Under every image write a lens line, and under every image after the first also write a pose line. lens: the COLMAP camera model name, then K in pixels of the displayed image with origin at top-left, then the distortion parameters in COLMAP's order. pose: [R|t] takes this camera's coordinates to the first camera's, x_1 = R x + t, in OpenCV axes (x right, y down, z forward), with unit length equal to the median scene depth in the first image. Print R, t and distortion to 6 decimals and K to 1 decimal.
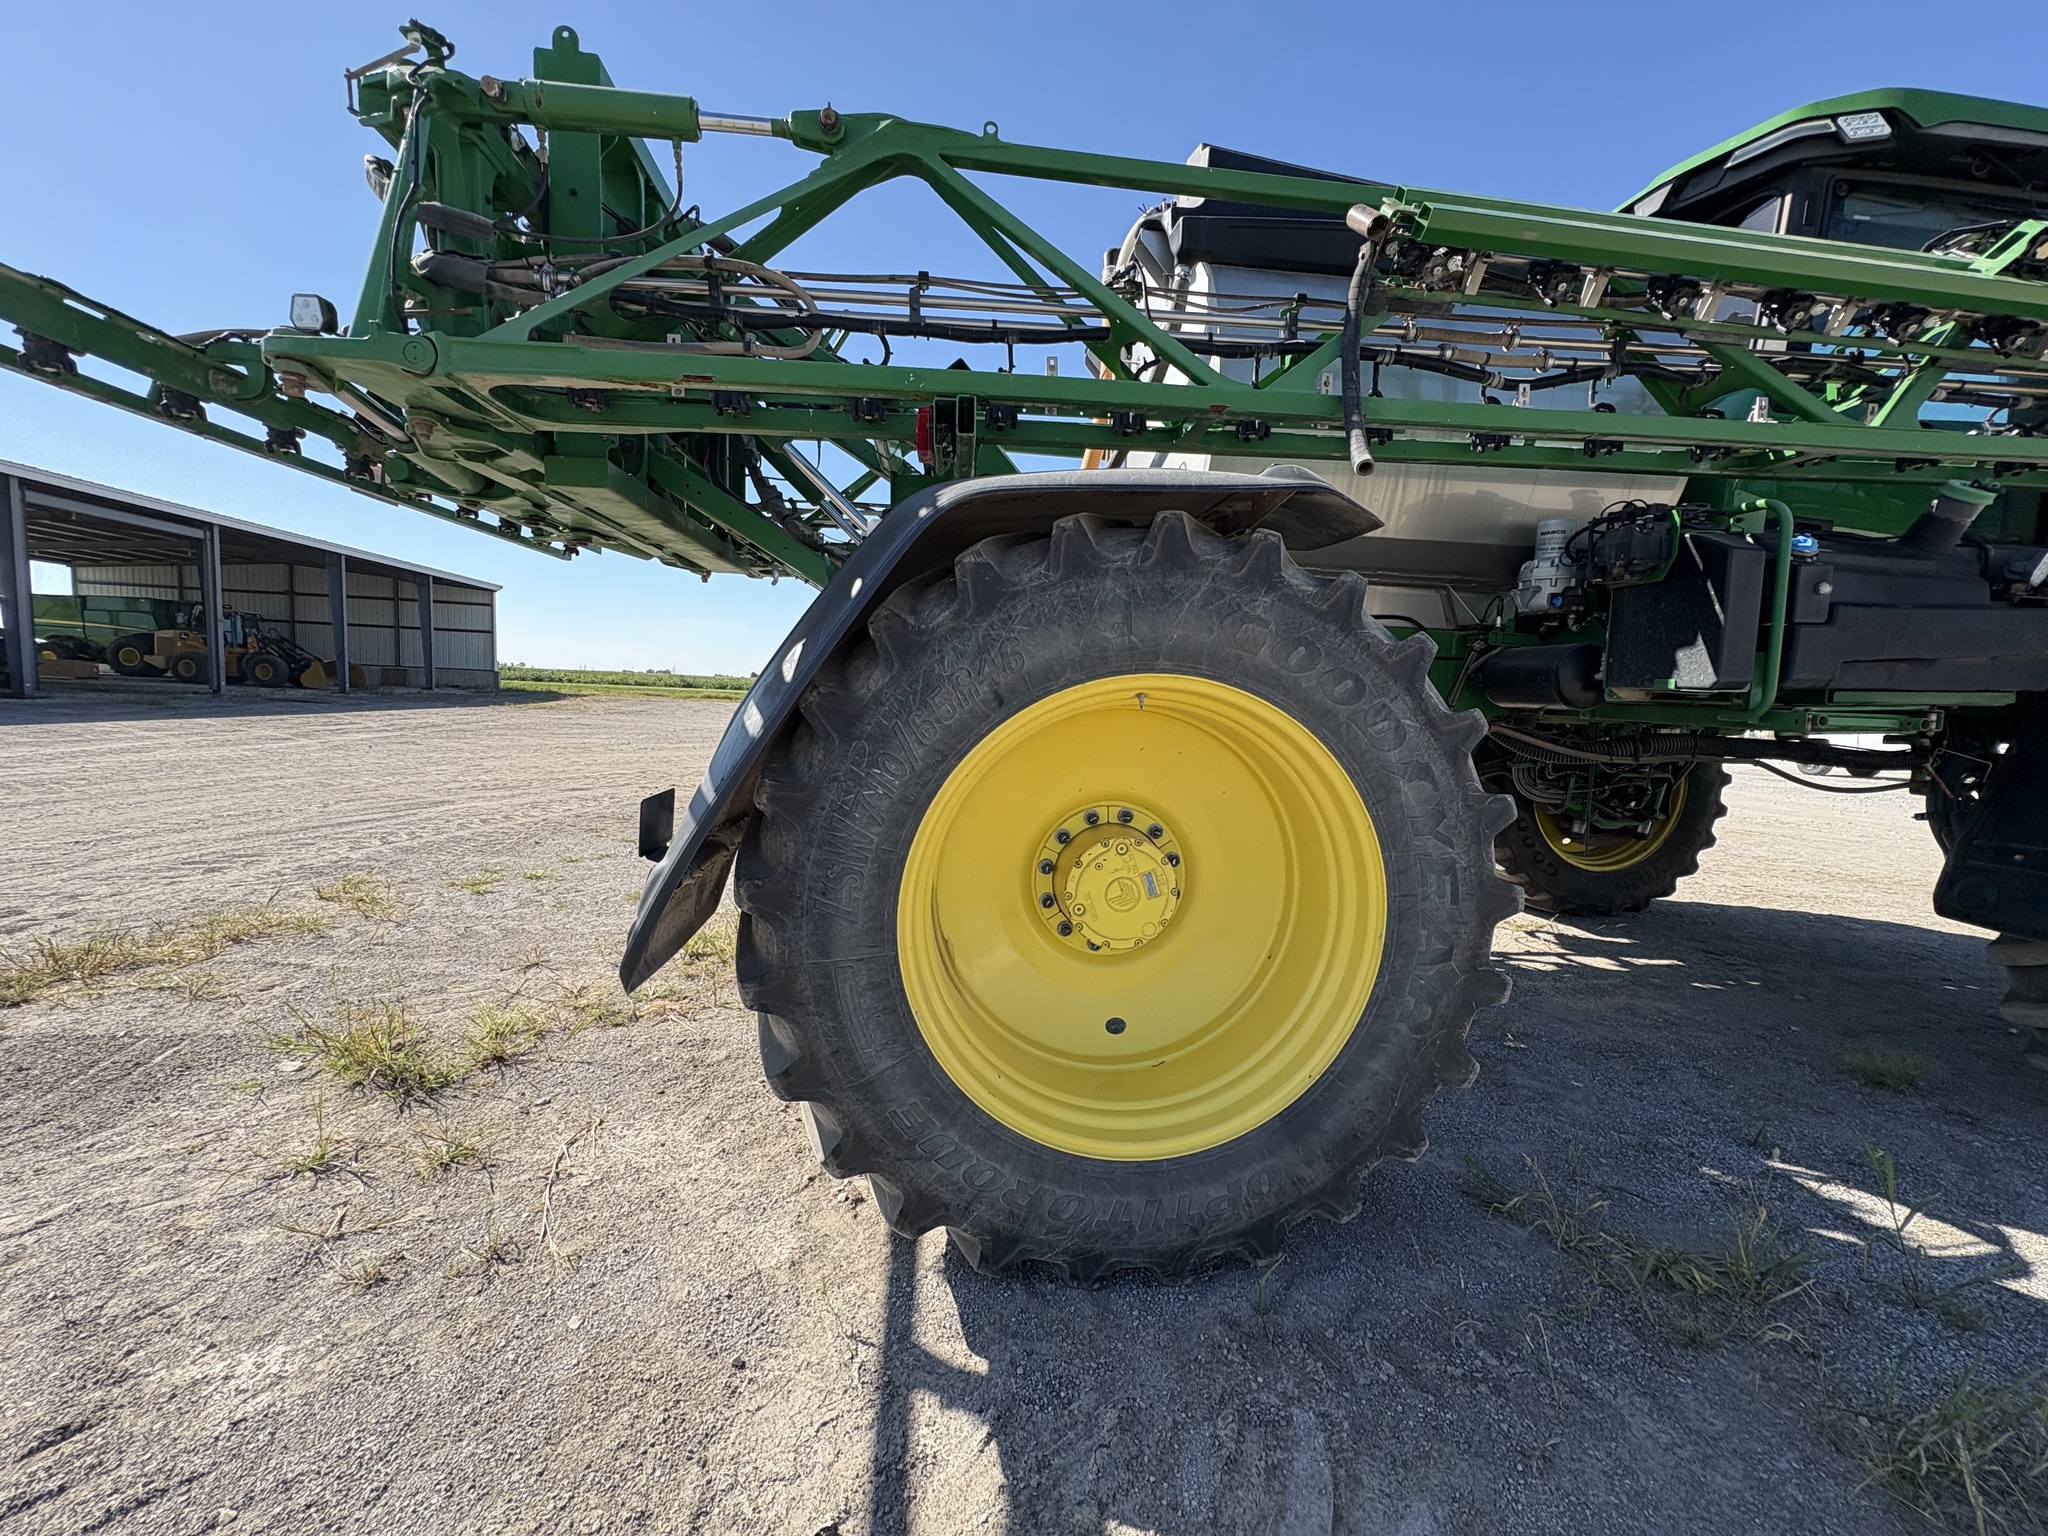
lens RADIAL K [[814.0, 0, 1024.1], [0, 814.0, 770.7], [0, 0, 1]] dist [-0.000381, 0.000572]
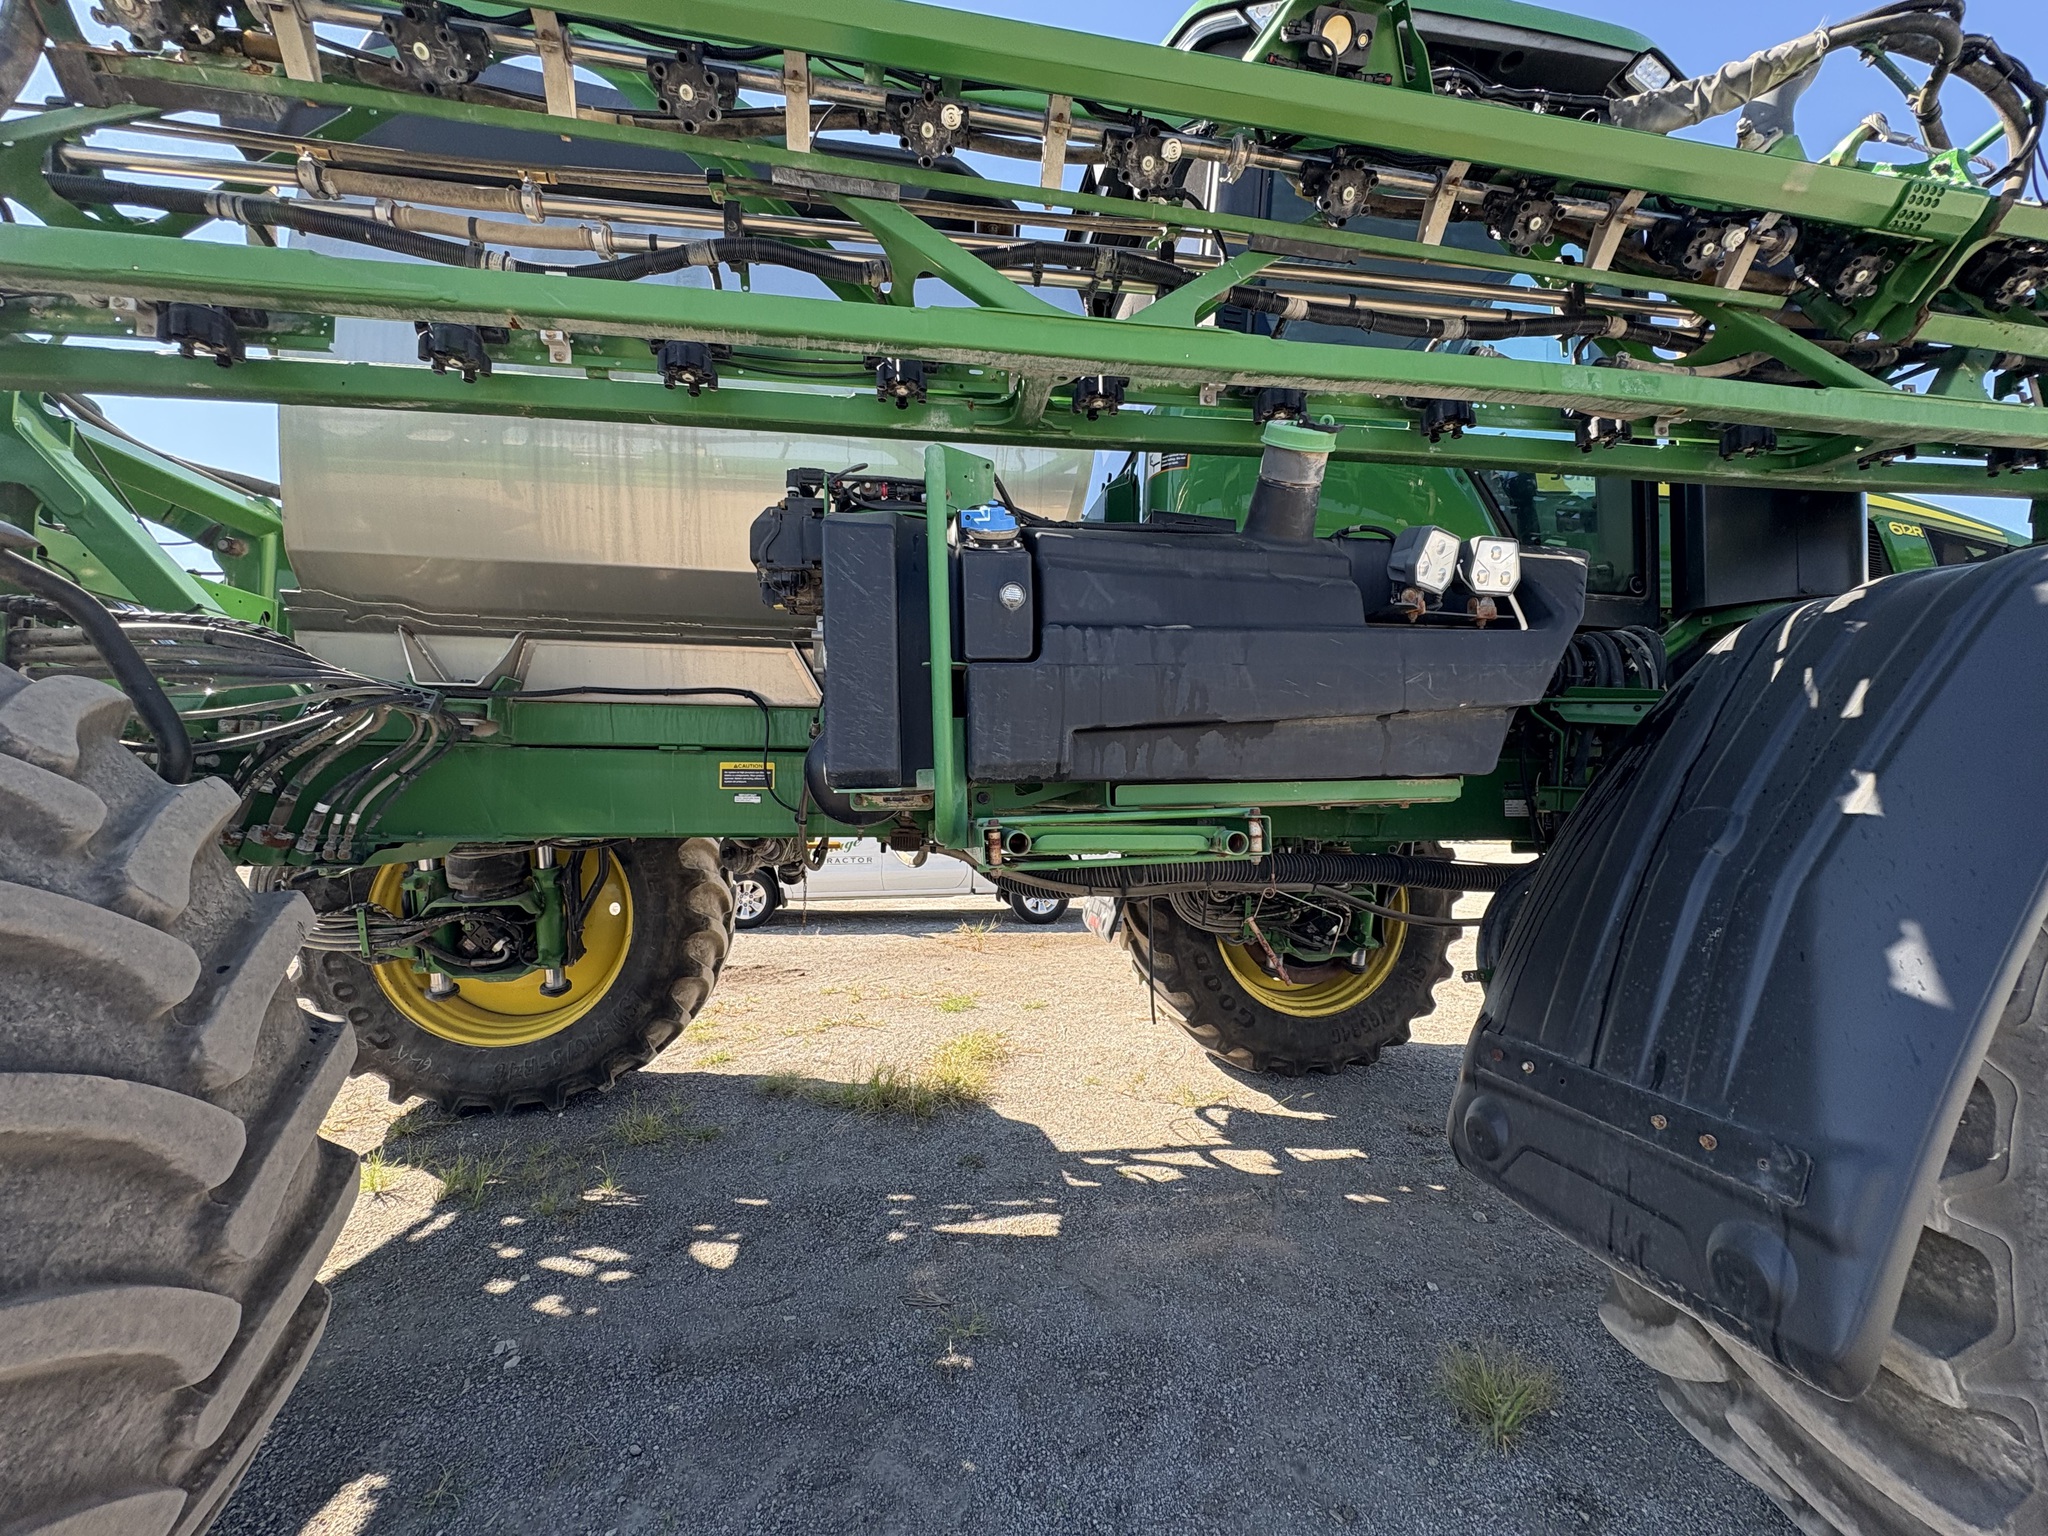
lens RADIAL K [[814.0, 0, 1021.1], [0, 814.0, 769.5], [0, 0, 1]] dist [-0.000381, 0.000572]
pose [[0.998319, -0.026901, 0.051341, 1.120712], [0.033655, 0.990192, -0.135597, -0.044343], [-0.047190, 0.137097, 0.989433, 0.570740]]
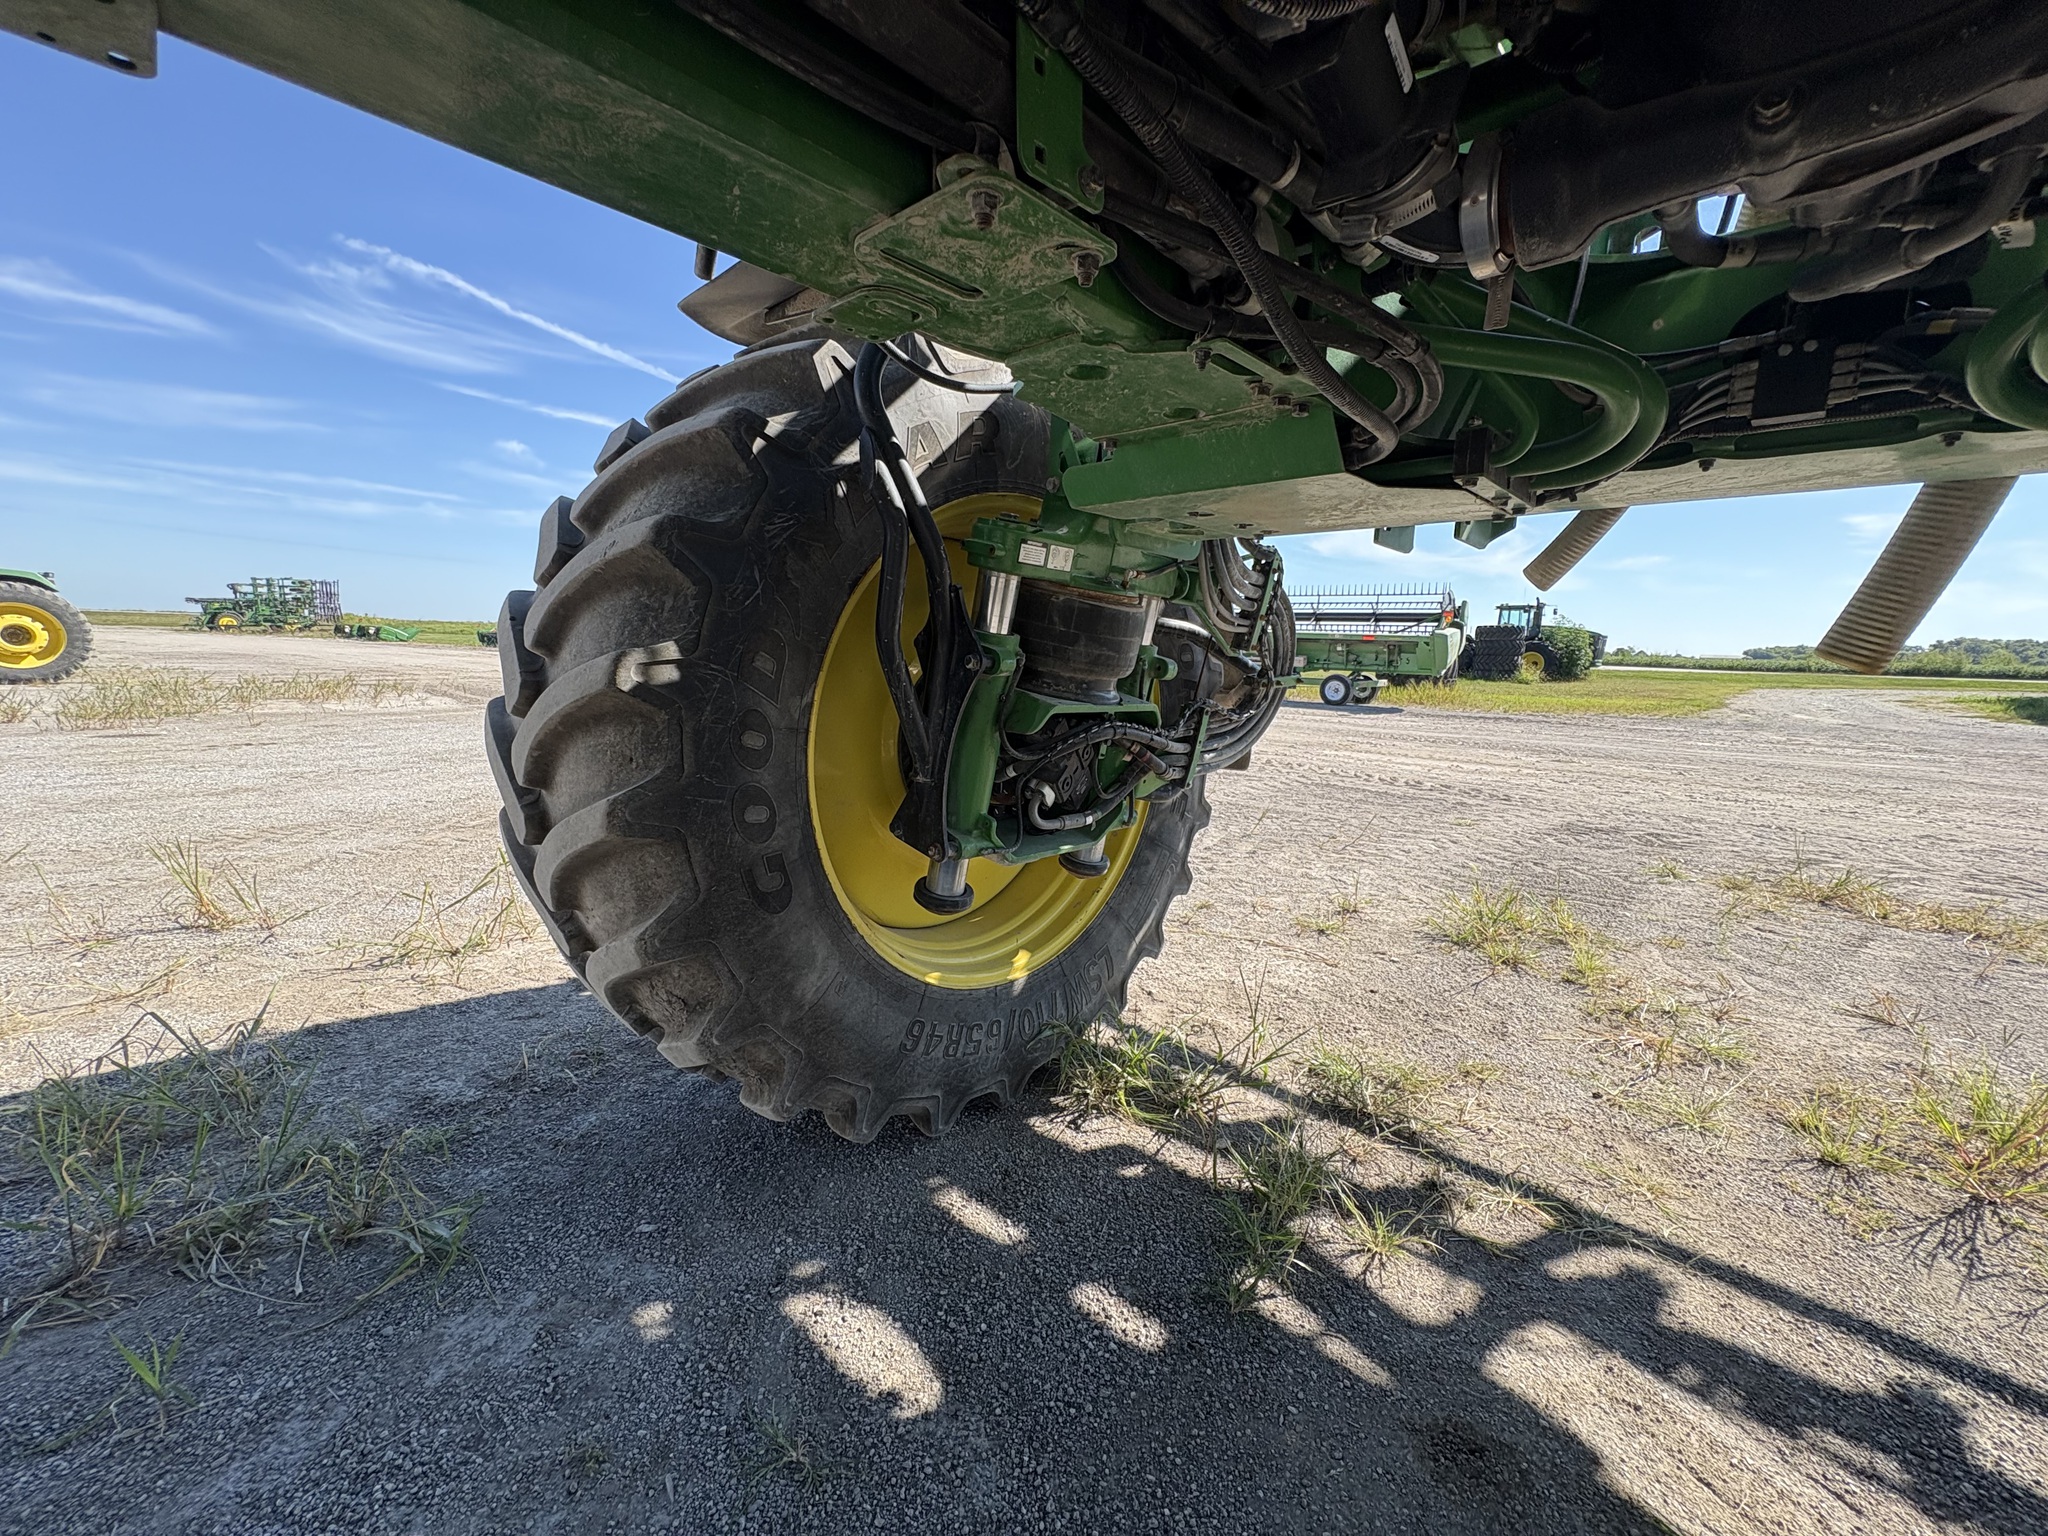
lens RADIAL K [[814.0, 0, 1026.4], [0, 814.0, 778.2], [0, 0, 1]] dist [-0.000381, 0.000572]
pose [[-0.759160, 0.041318, -0.649592, 0.748988], [-0.122128, 0.971218, 0.204502, -0.019322], [0.639345, 0.234583, -0.732263, 2.010871]]
